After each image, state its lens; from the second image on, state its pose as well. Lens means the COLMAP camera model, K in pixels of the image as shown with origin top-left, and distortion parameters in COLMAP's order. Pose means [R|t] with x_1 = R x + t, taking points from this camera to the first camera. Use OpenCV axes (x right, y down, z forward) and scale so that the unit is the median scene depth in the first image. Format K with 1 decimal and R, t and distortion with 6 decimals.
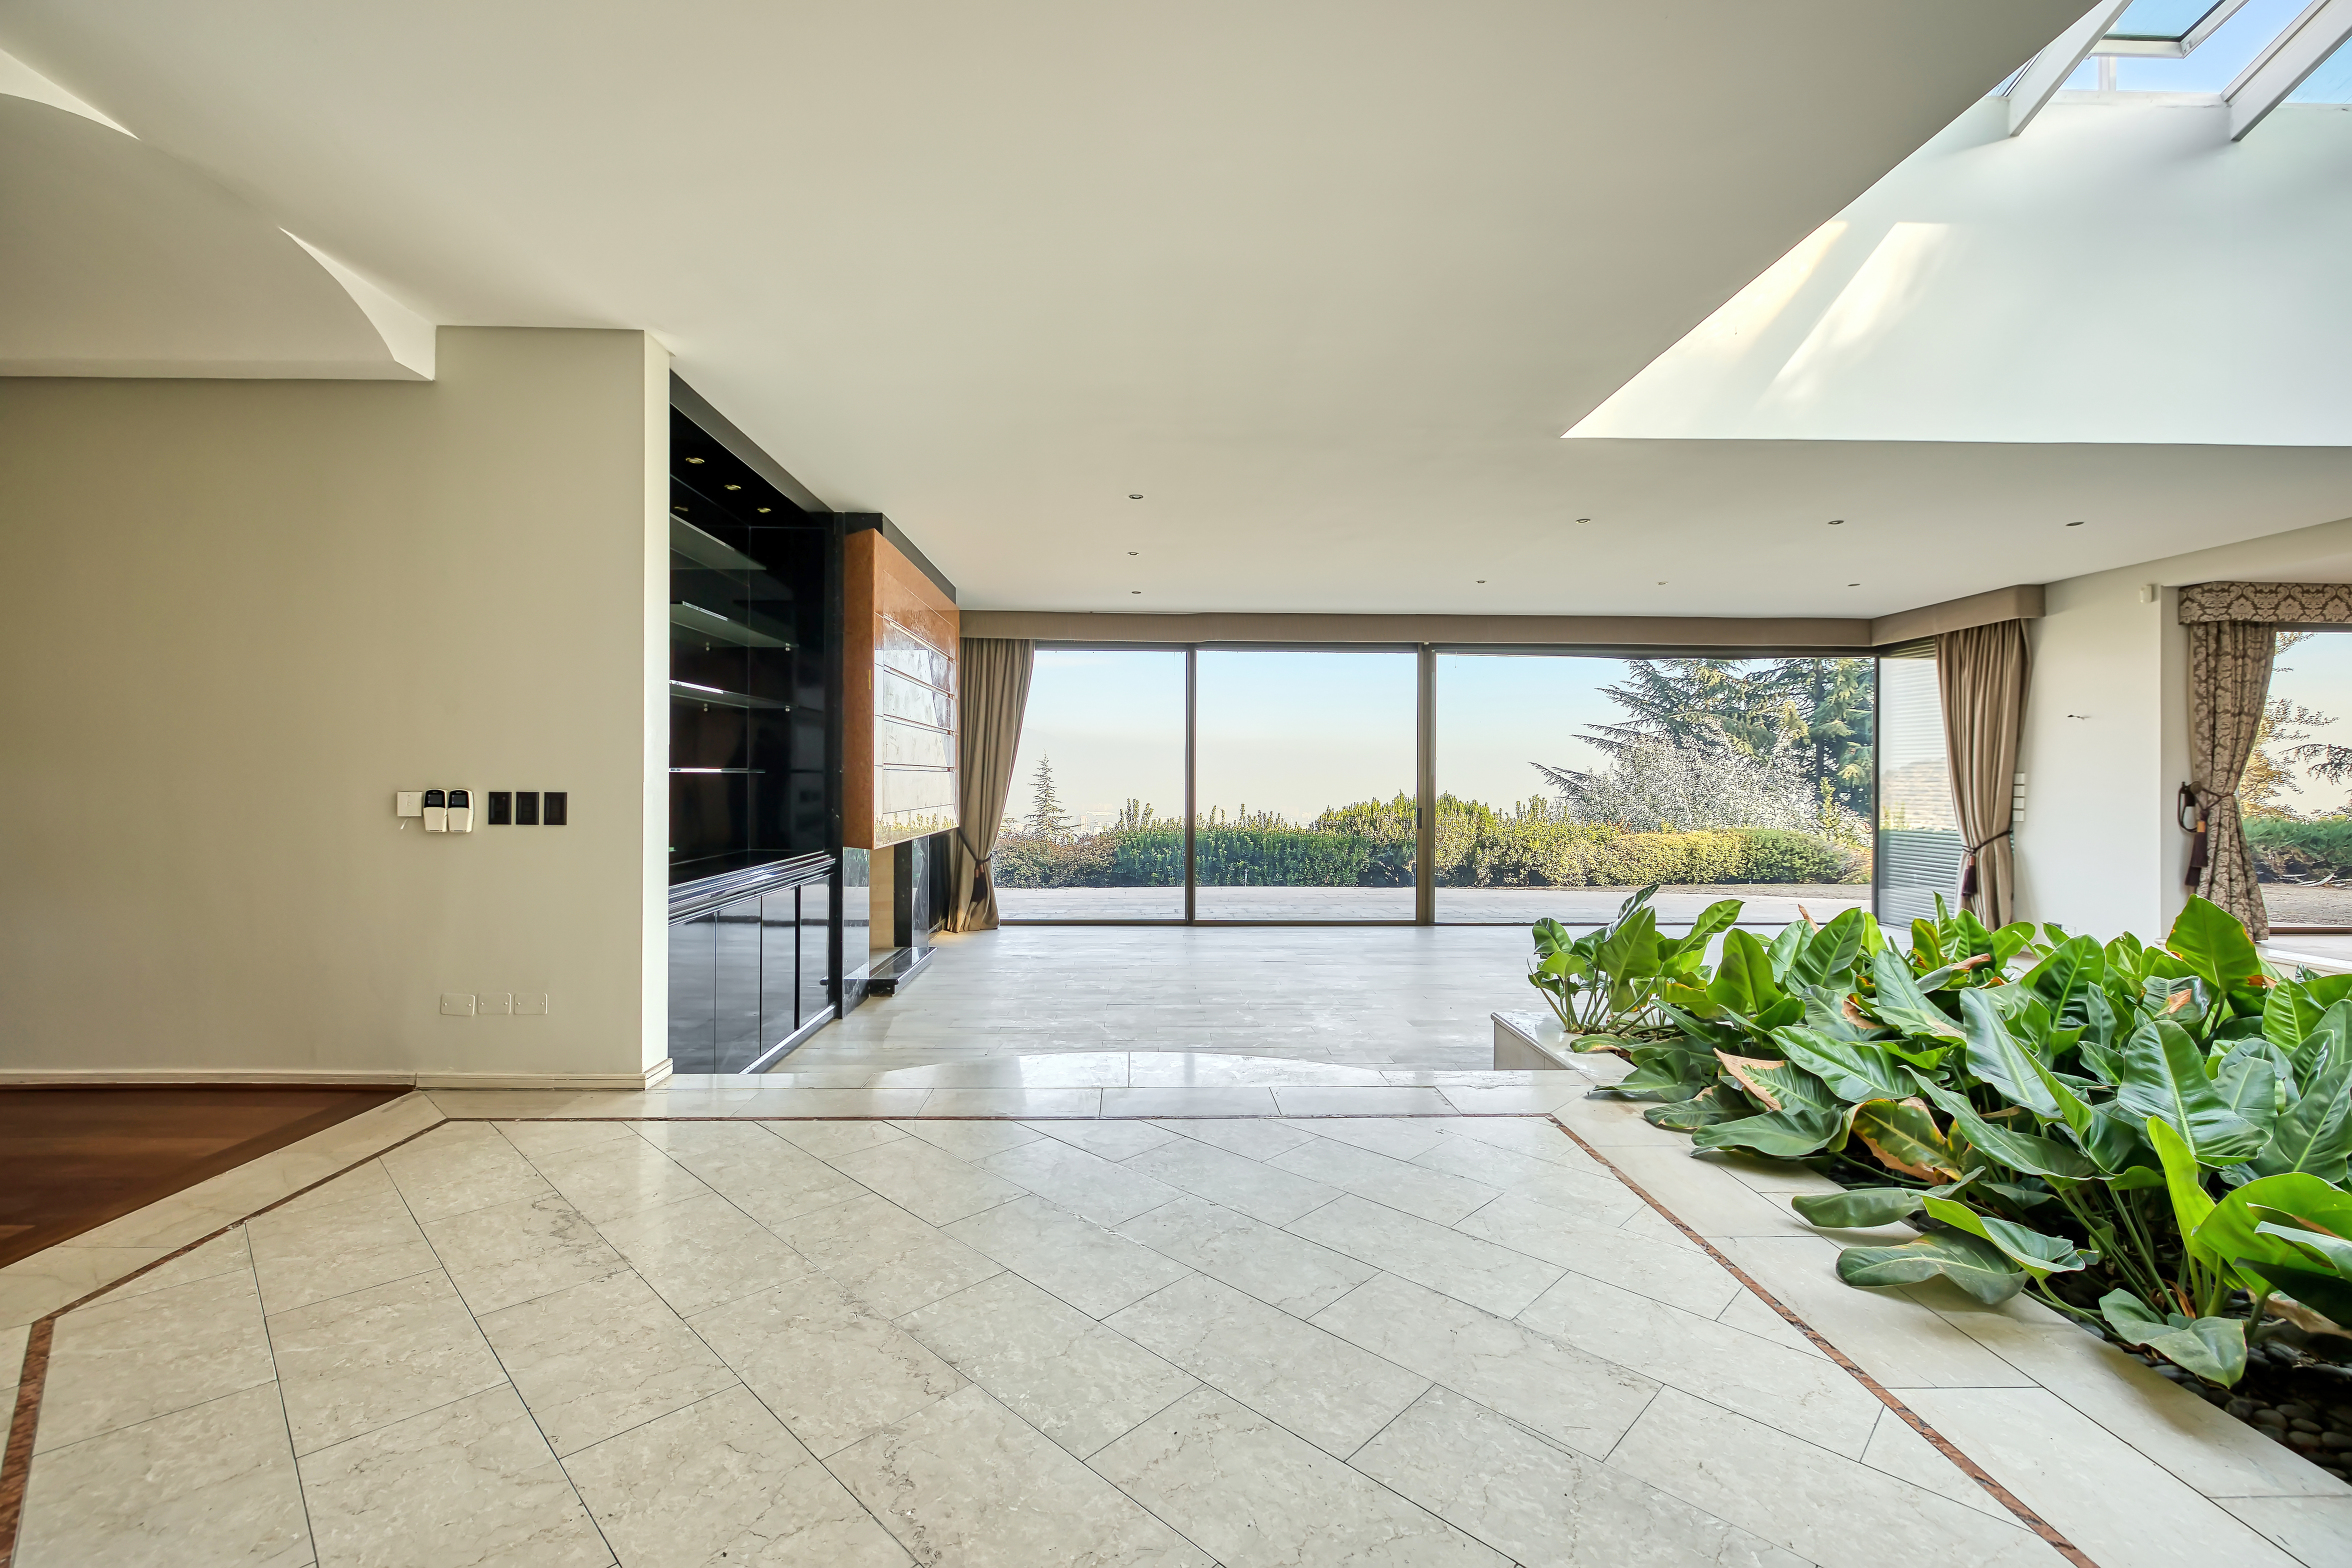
lens RADIAL K [[990.1, 0, 1163.4], [0, 990.1, 780.3], [0, 0, 1]] dist [-0.016700, -0.000270]
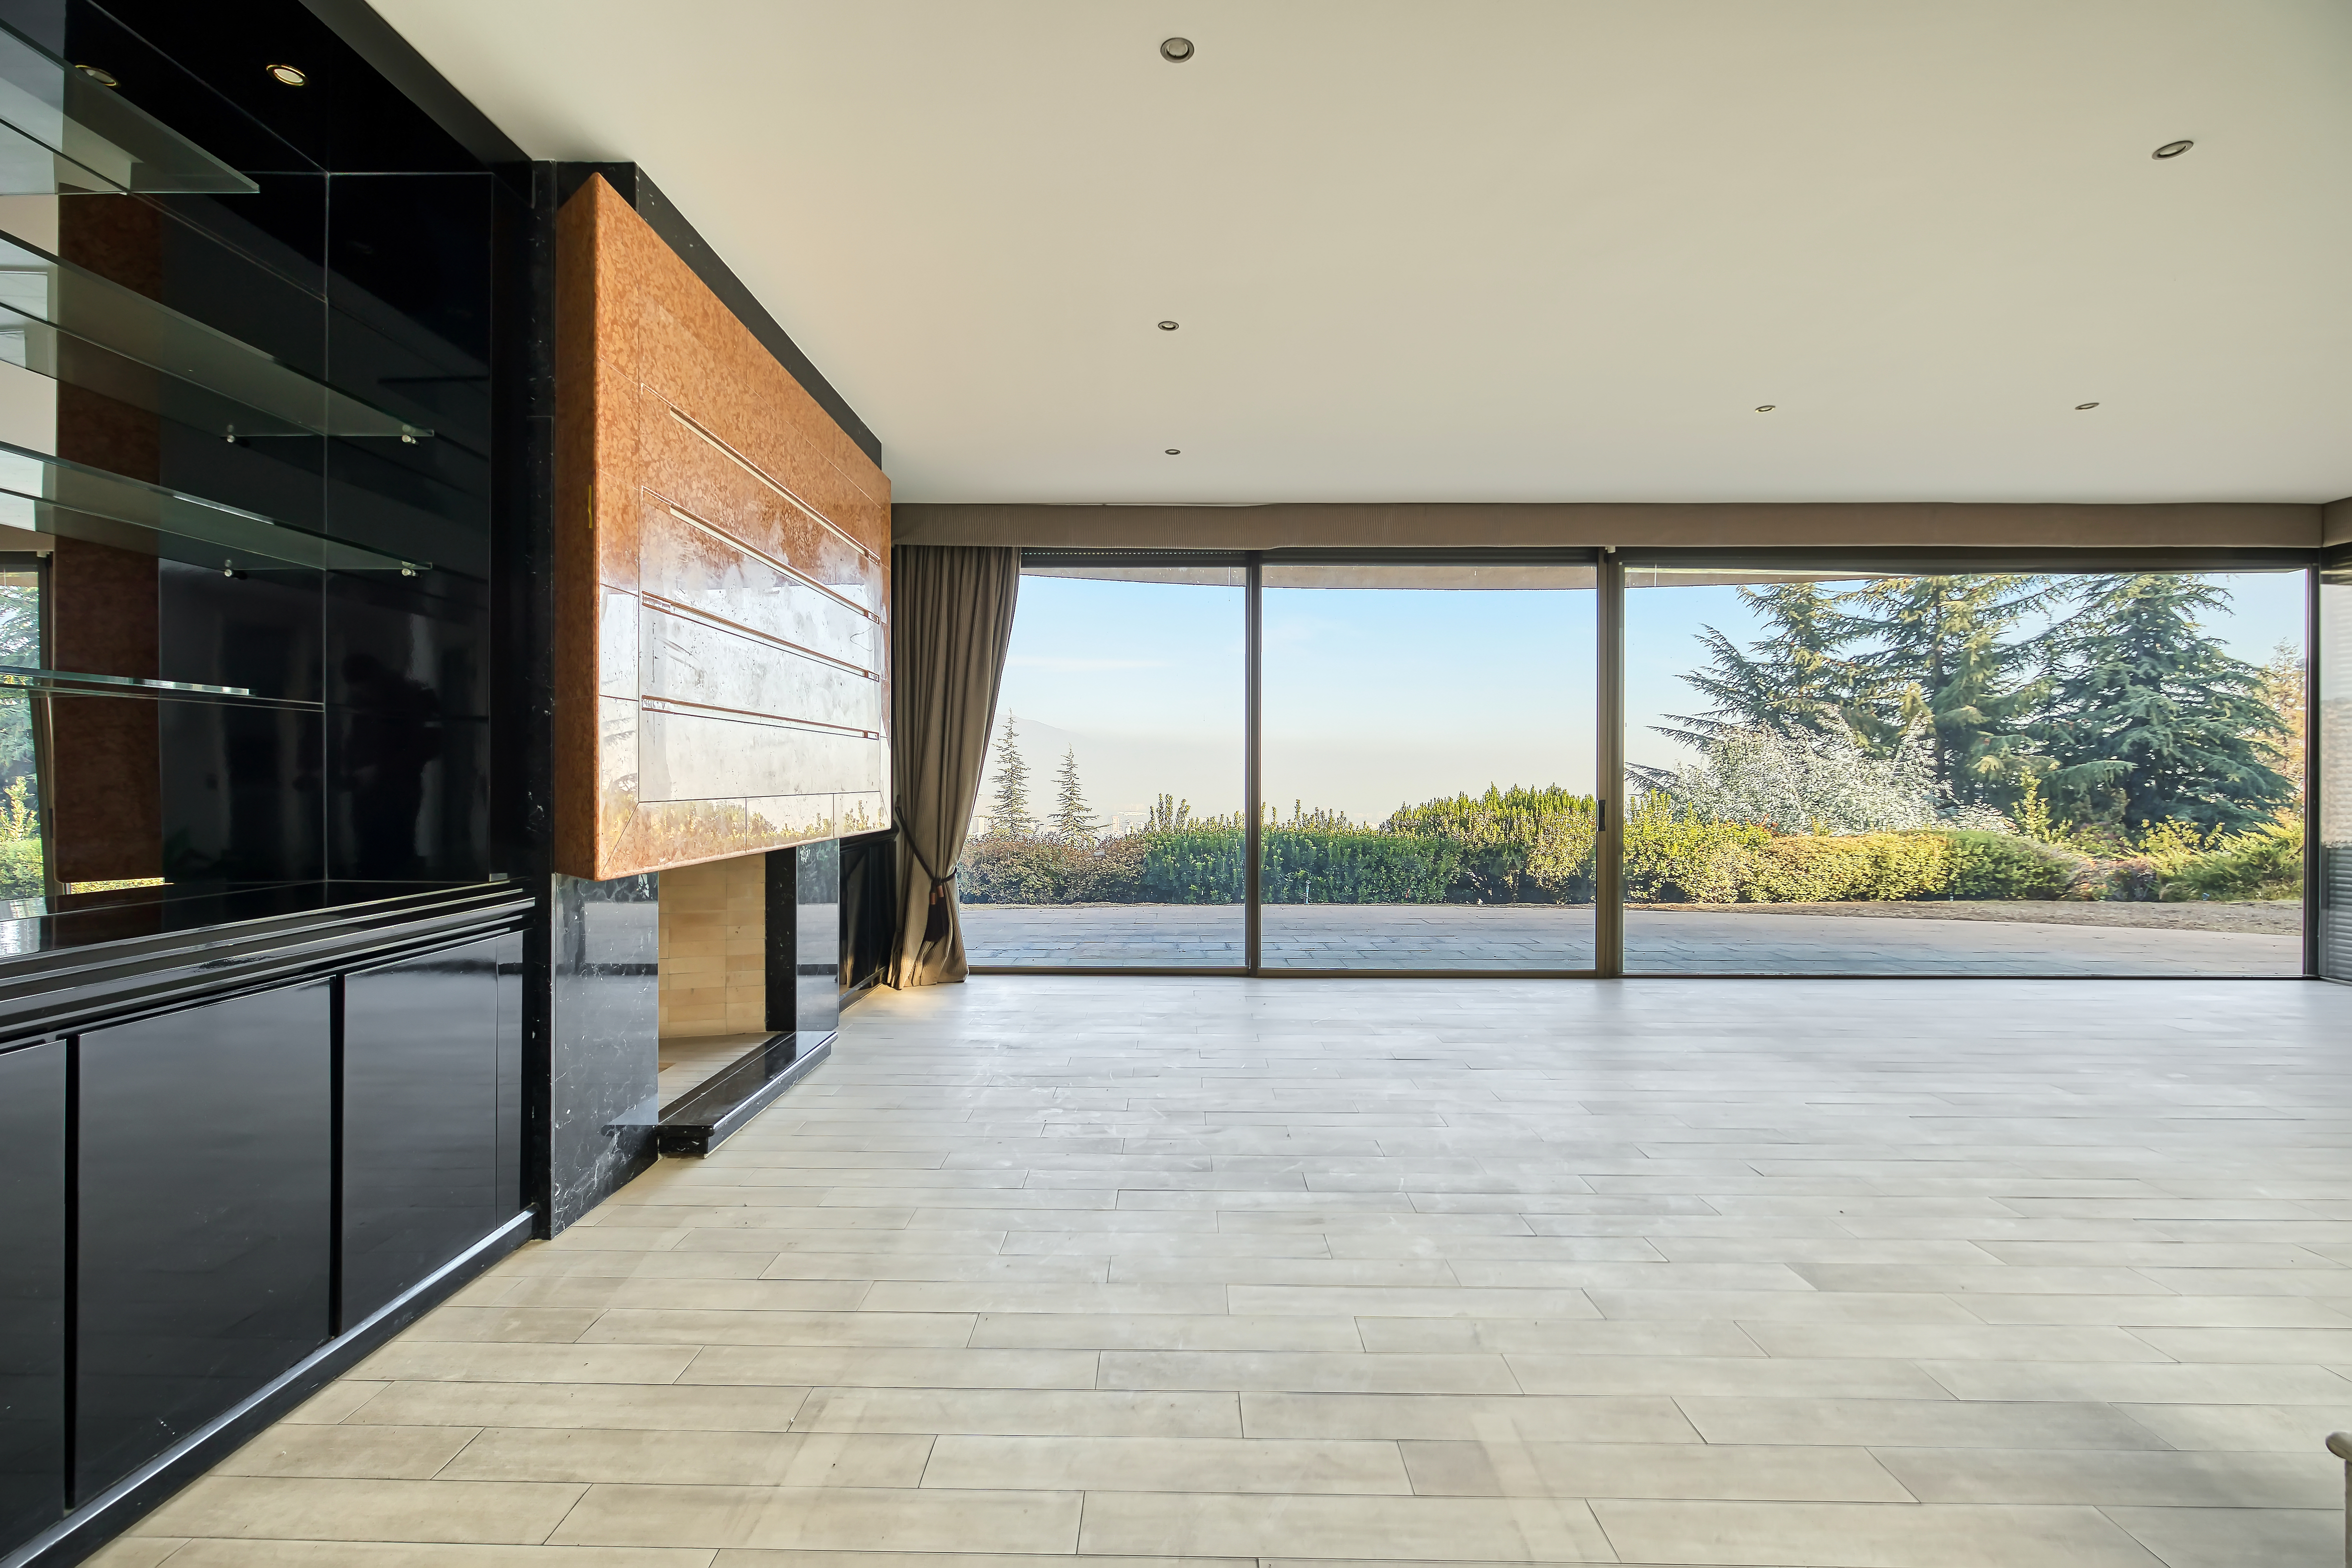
lens RADIAL K [[990.1, 0, 1169.2], [0, 990.1, 785.3], [0, 0, 1]] dist [-0.016700, -0.000270]
pose [[0.999638, -0.000732, -0.026904, -0.011016], [0.000859, 0.999989, 0.004703, 0.014108], [0.026900, -0.004724, 0.999627, 0.320054]]
